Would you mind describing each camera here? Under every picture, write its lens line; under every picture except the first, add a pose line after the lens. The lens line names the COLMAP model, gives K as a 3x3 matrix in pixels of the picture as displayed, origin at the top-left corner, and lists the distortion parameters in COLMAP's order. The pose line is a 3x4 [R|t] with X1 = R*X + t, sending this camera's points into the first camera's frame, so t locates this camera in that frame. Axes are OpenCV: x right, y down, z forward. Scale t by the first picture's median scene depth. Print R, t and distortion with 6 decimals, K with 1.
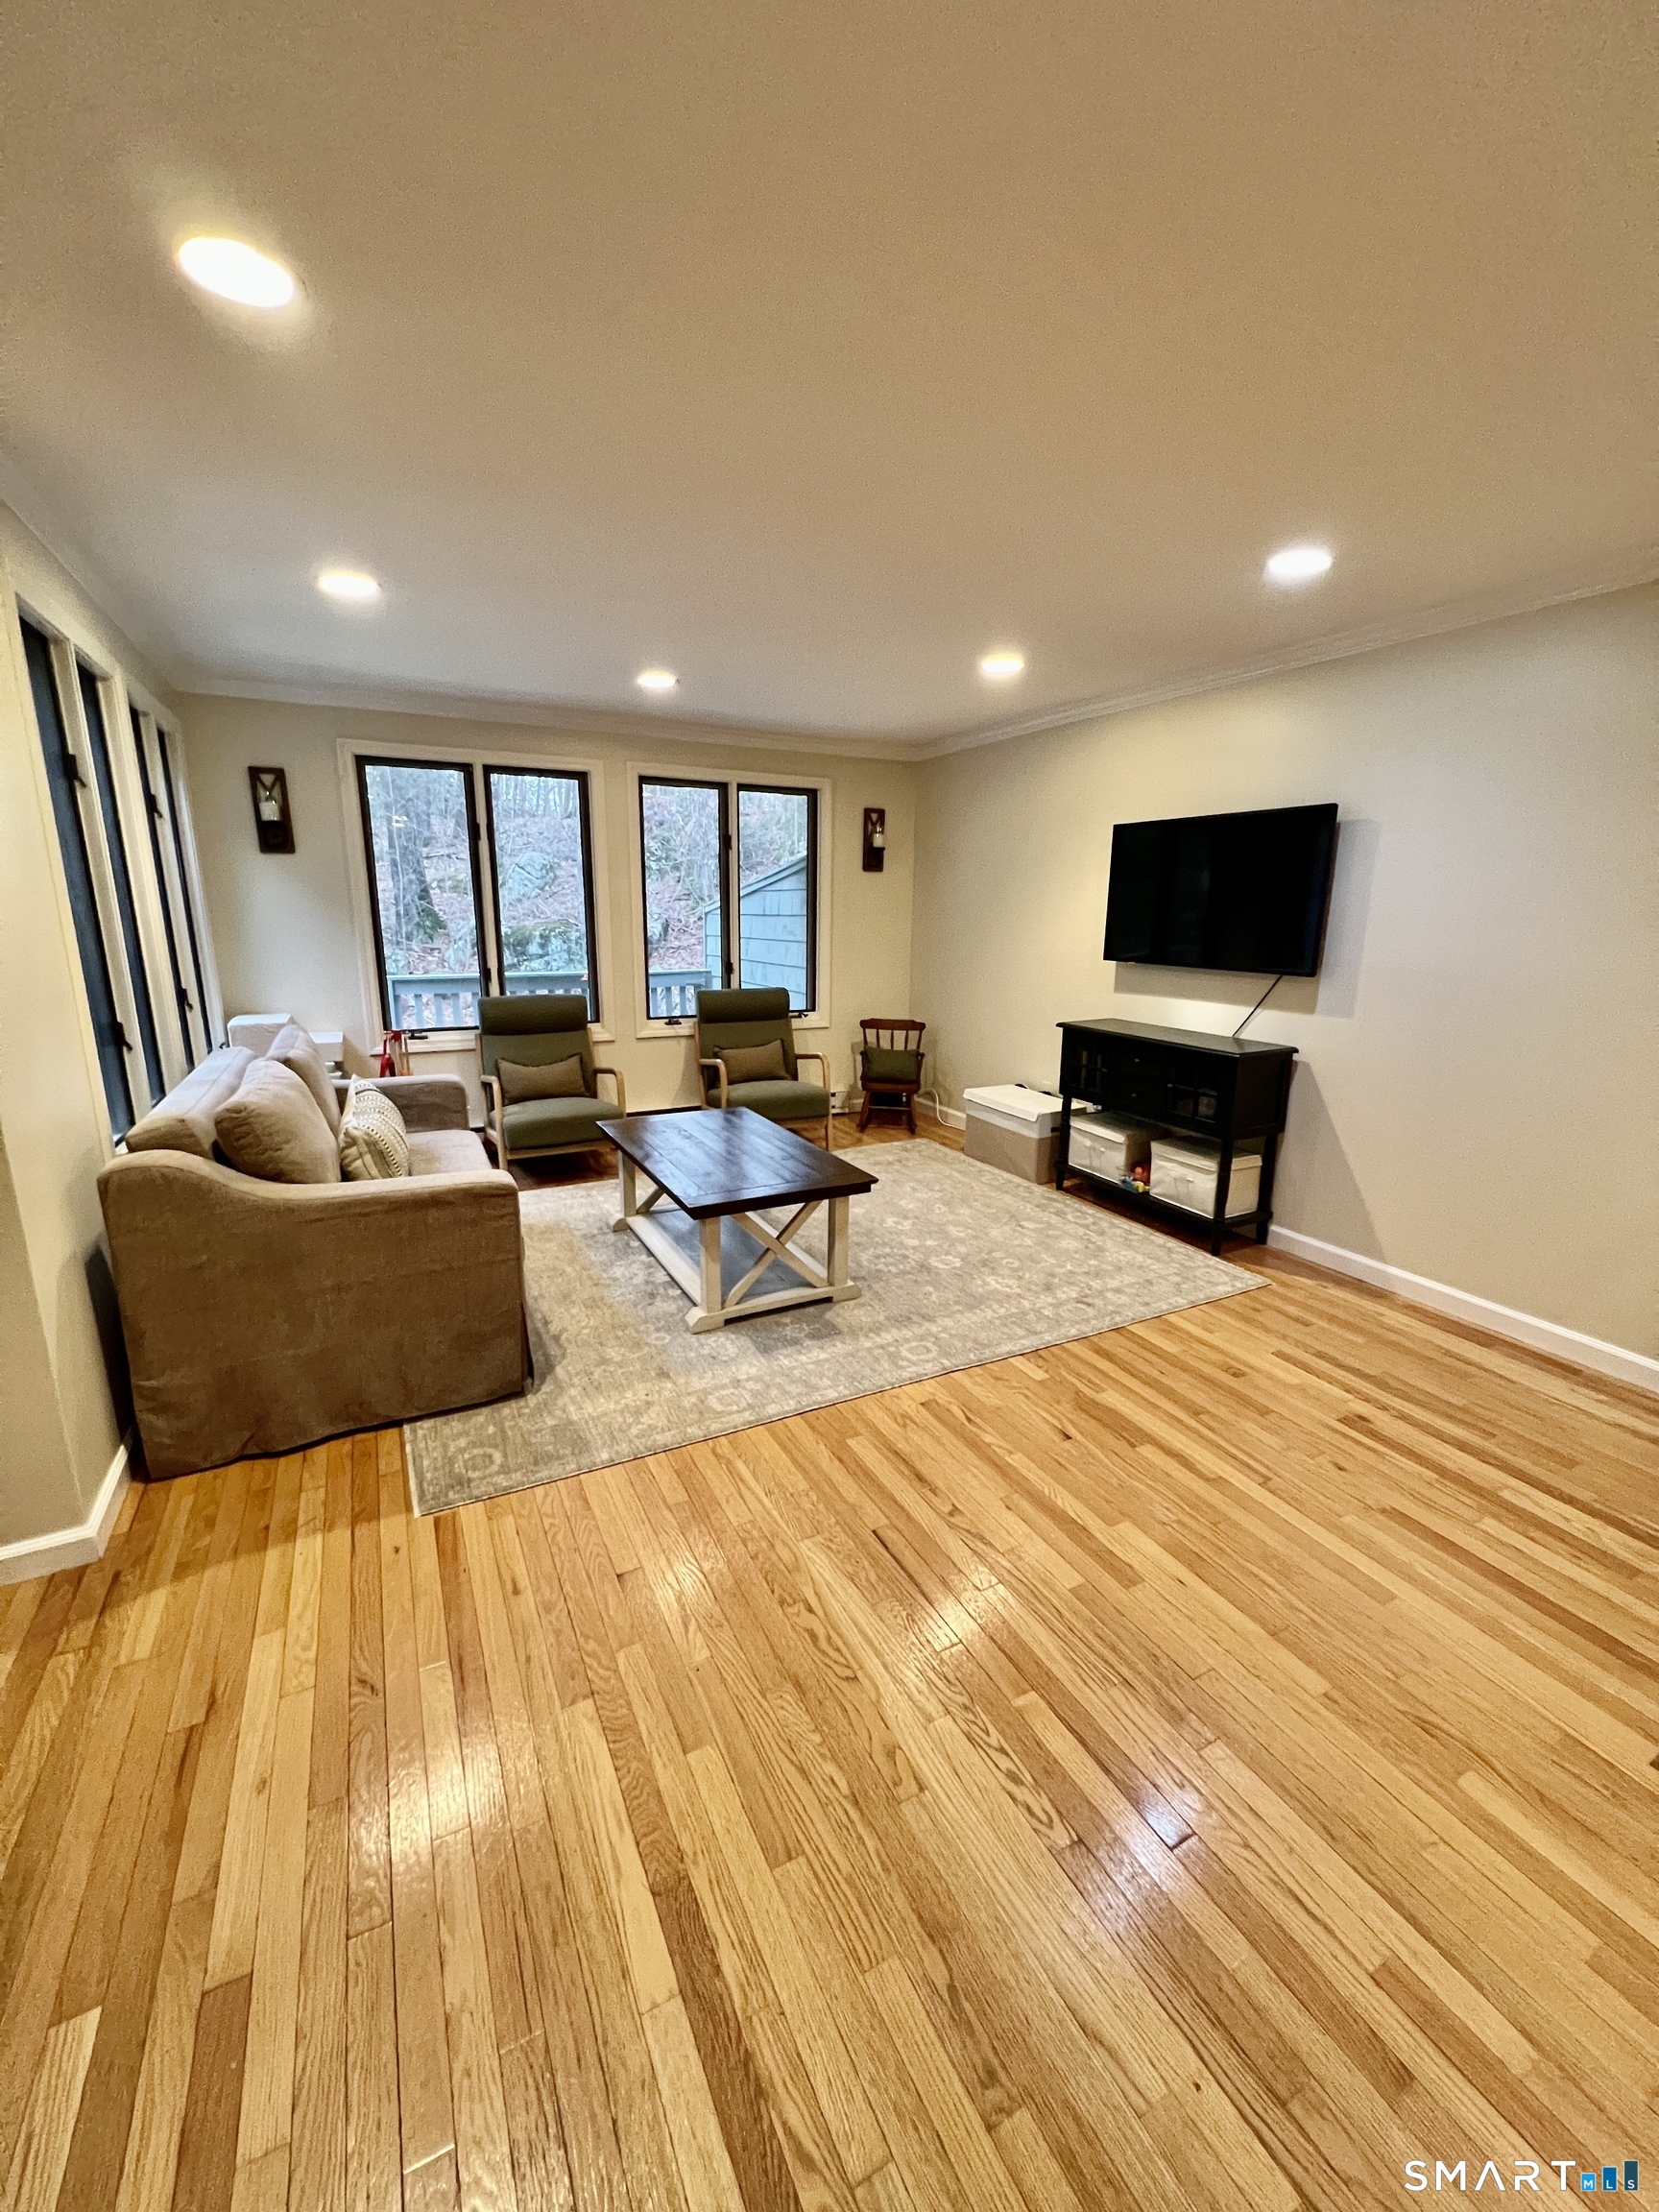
lens RADIAL K [[876.5, 0, 822.8], [0, 876.5, 1103.9], [0, 0, 1]] dist [-0.002551, 0.000162]
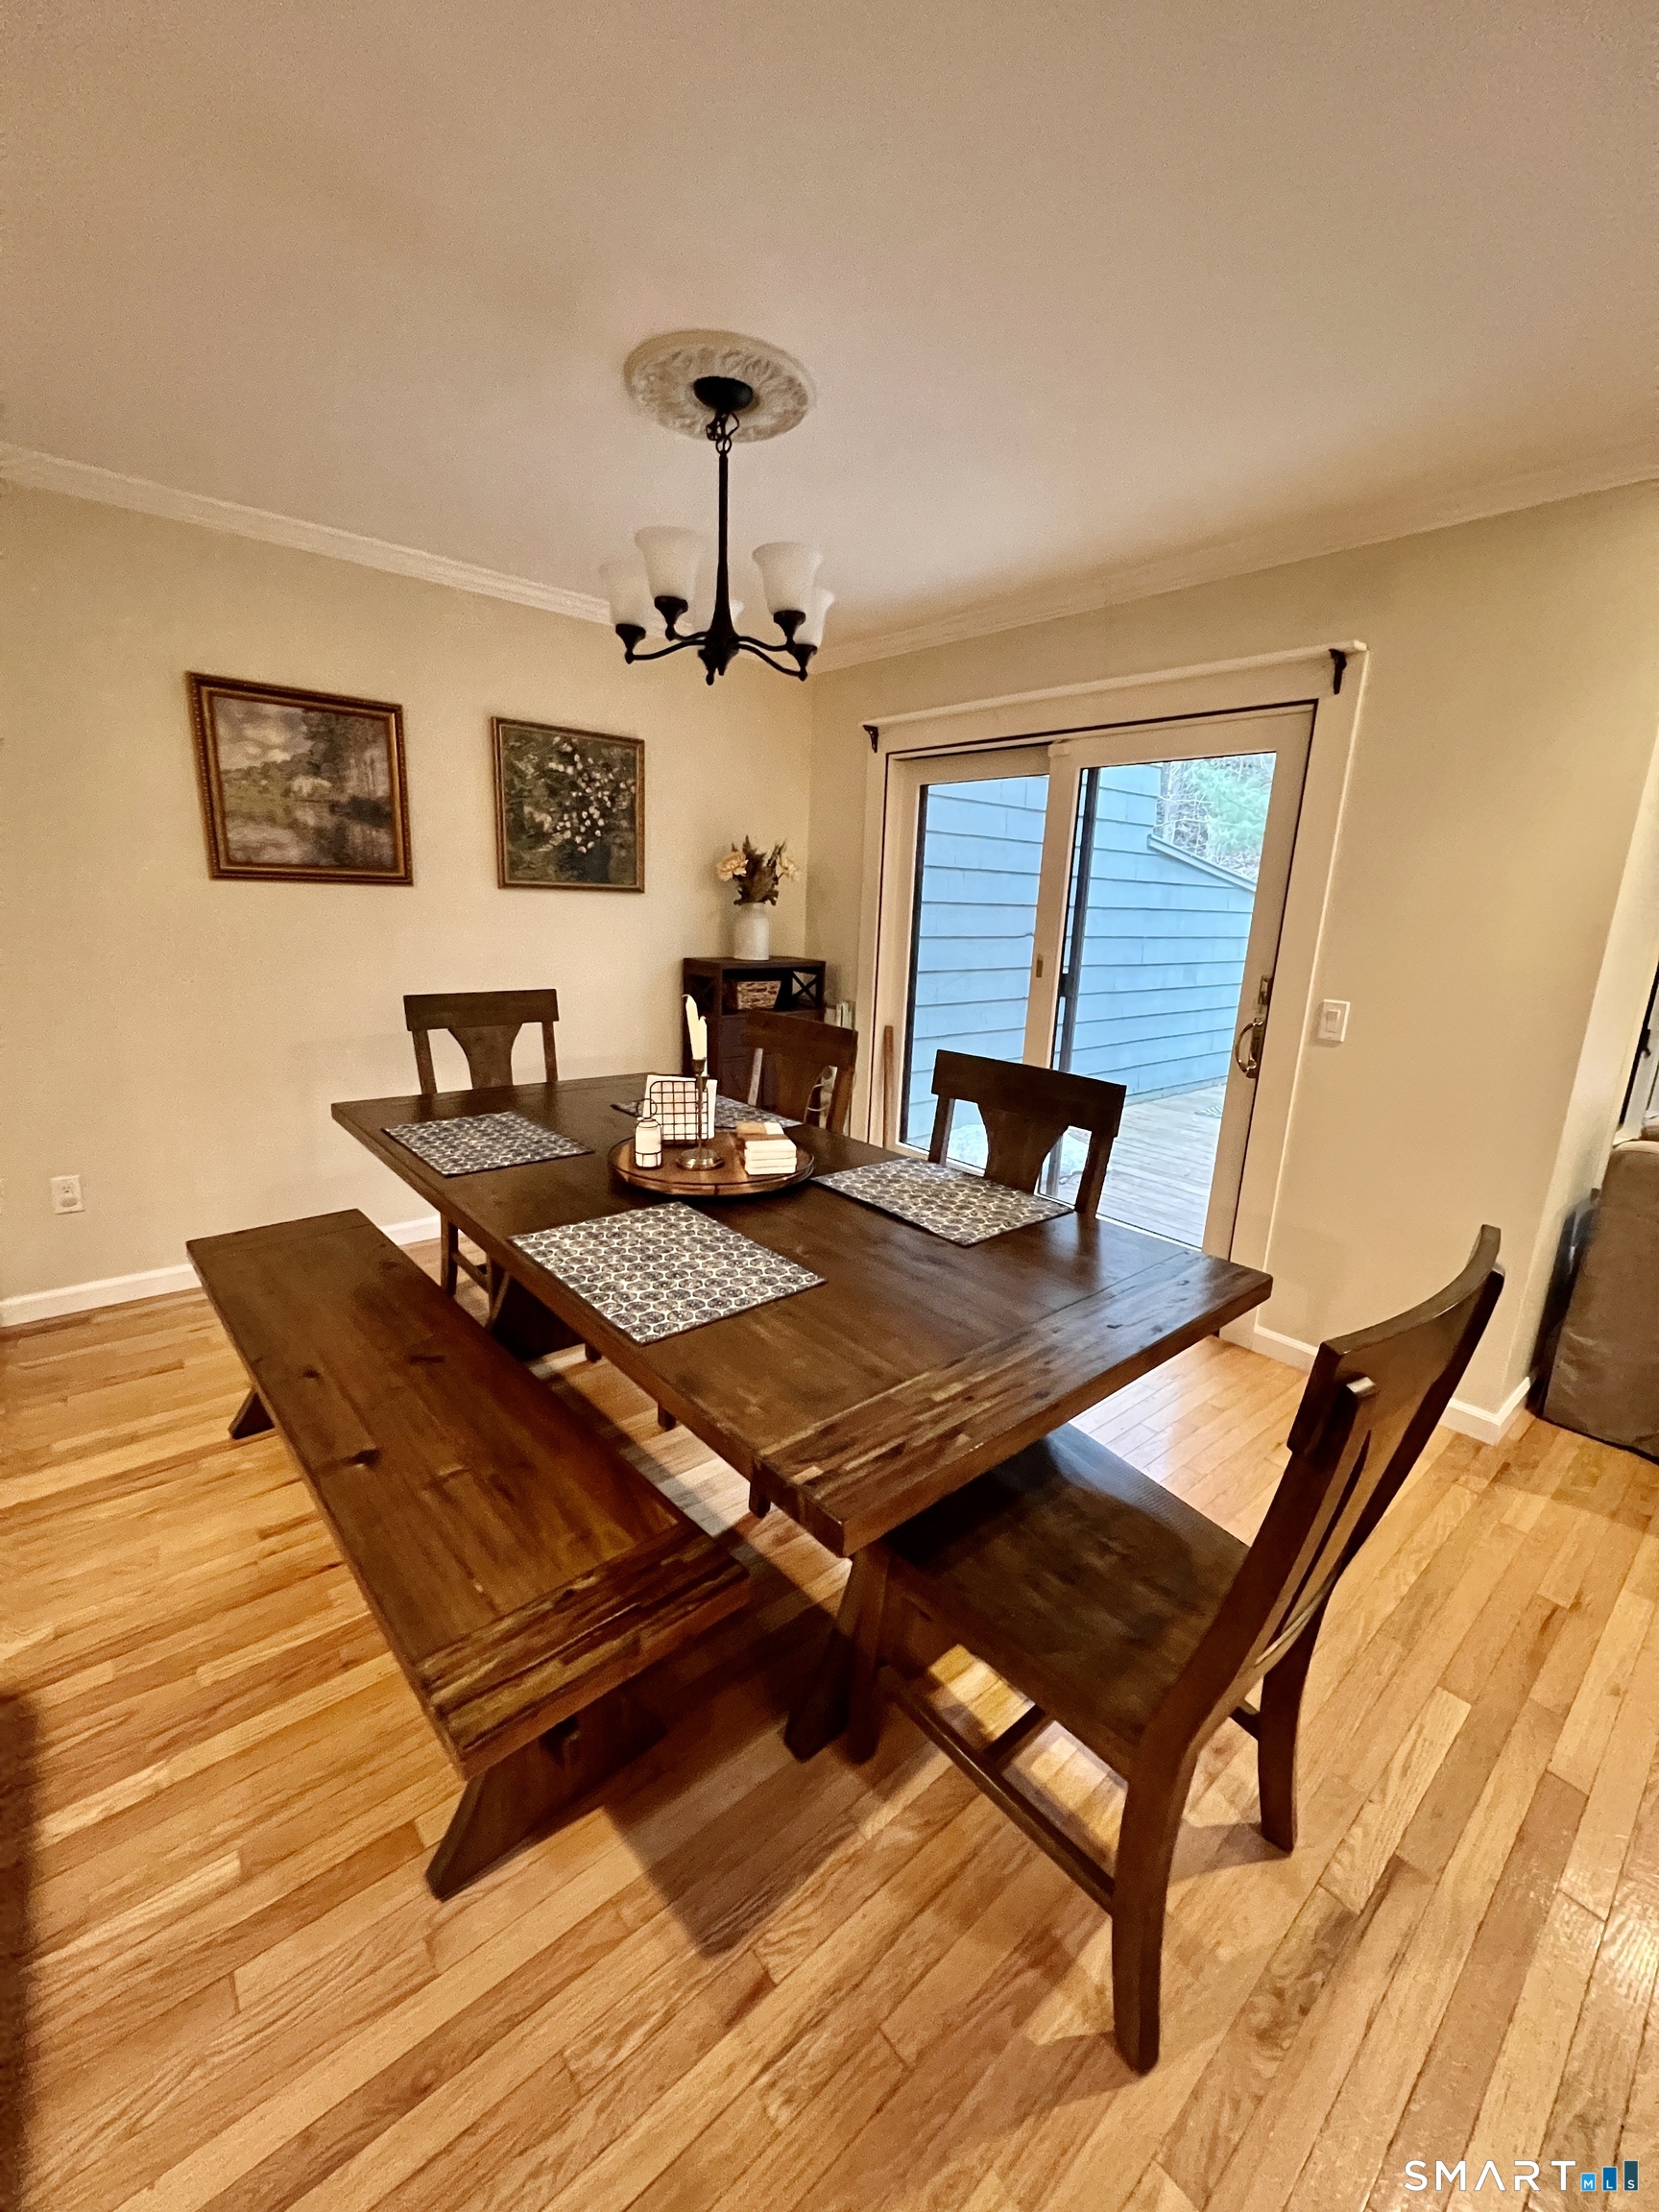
lens RADIAL K [[876.5, 0, 824.9], [0, 876.5, 1104.8], [0, 0, 1]] dist [-0.002551, 0.000162]
pose [[0.216449, 0.222458, -0.950611, 0.027091], [-0.249577, 0.953949, 0.166412, 0.091776], [0.943855, 0.201231, 0.262002, -0.290572]]
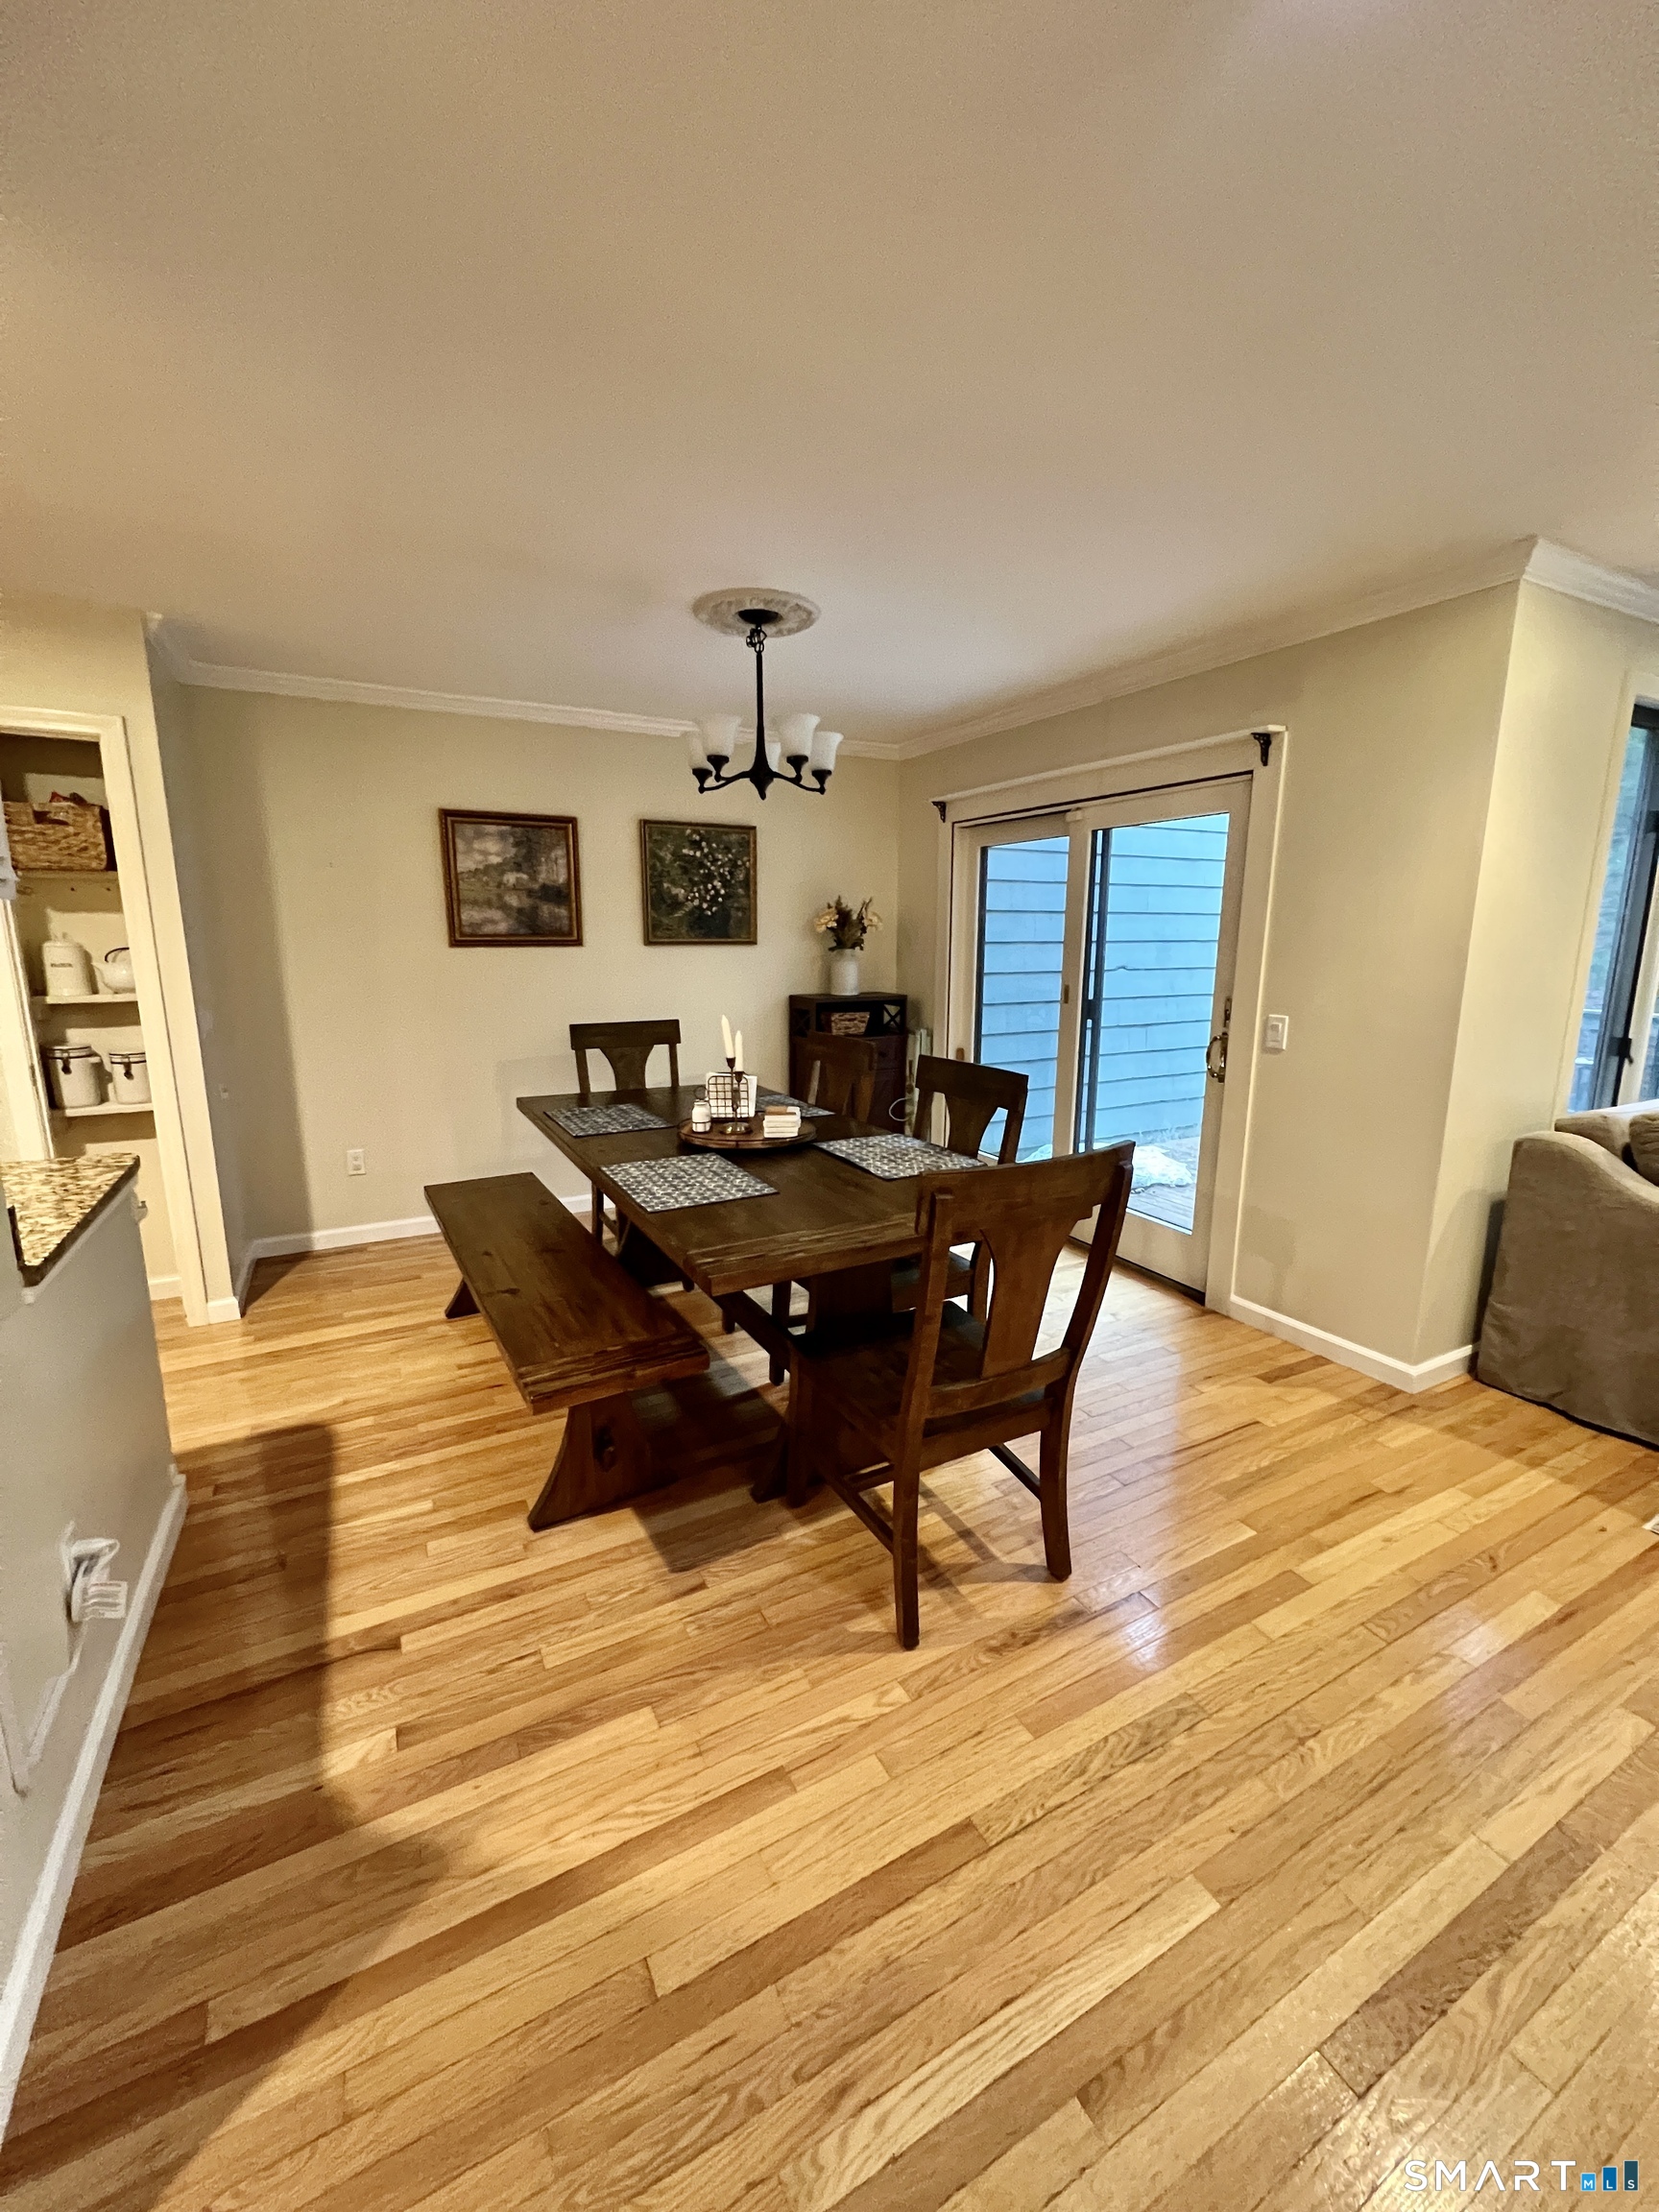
lens RADIAL K [[876.5, 0, 828.9], [0, 876.5, 1103.5], [0, 0, 1]] dist [-0.002551, 0.000162]
pose [[0.006967, 0.177278, -0.984136, 0.461879], [-0.221353, 0.960019, 0.171367, 0.033483], [0.975169, 0.216648, 0.045929, -0.086239]]
